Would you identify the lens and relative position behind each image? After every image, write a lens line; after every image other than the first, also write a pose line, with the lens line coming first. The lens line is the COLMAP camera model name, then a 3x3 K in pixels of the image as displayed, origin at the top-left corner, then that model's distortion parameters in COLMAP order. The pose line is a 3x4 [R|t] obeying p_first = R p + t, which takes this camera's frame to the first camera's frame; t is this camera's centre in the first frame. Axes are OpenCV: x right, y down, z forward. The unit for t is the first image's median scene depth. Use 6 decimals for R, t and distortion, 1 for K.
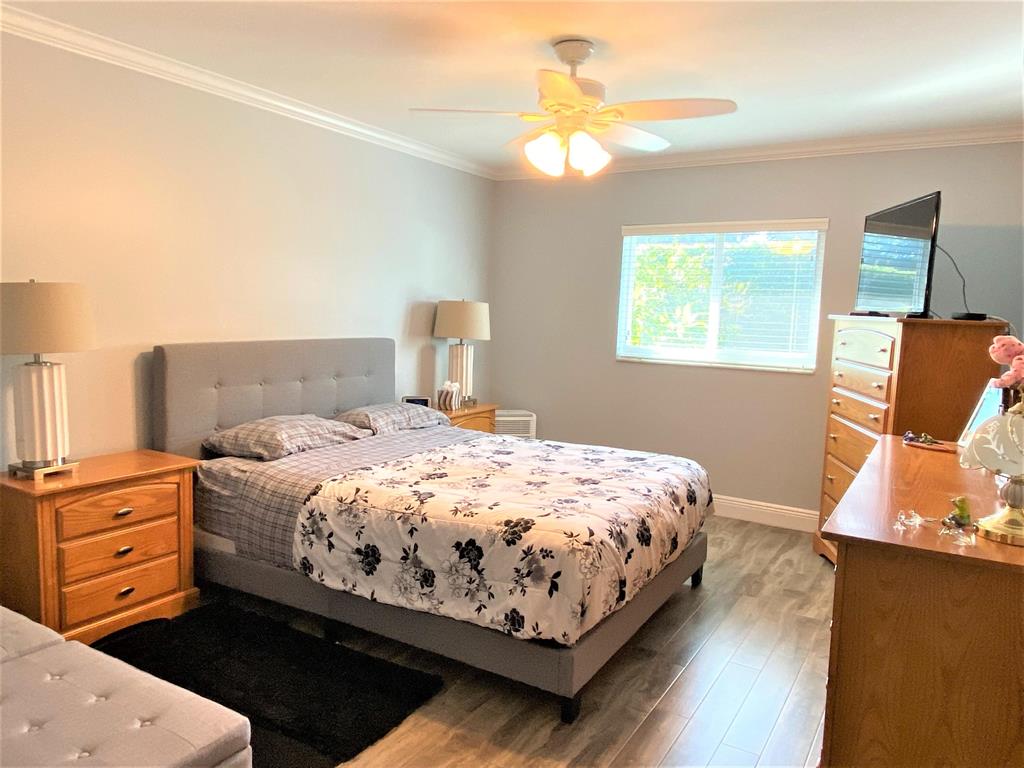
lens RADIAL K [[718.2, 0, 512.0], [0, 718.2, 384.0], [0, 0, 1]] dist [0.080124, -0.101125]
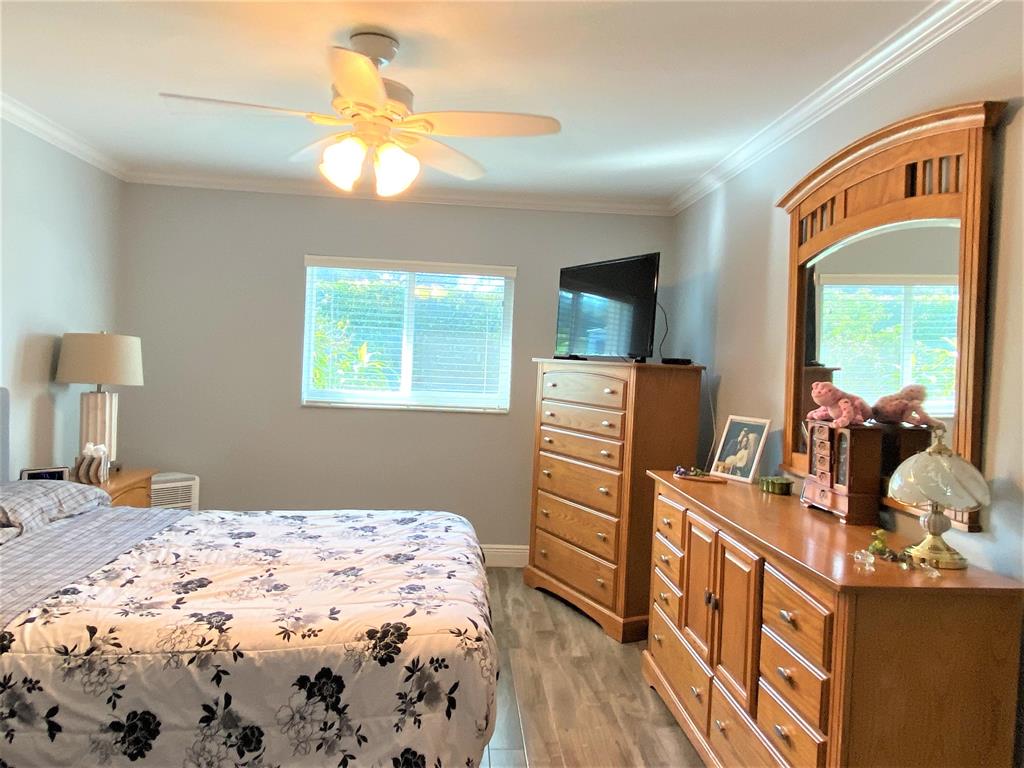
lens RADIAL K [[718.2, 0, 512.0], [0, 718.2, 384.0], [0, 0, 1]] dist [0.080124, -0.101125]
pose [[0.812081, -0.017403, 0.583285, -0.302729], [0.045019, 0.998445, -0.032887, -0.036098], [-0.581805, 0.052966, 0.811602, 0.257248]]
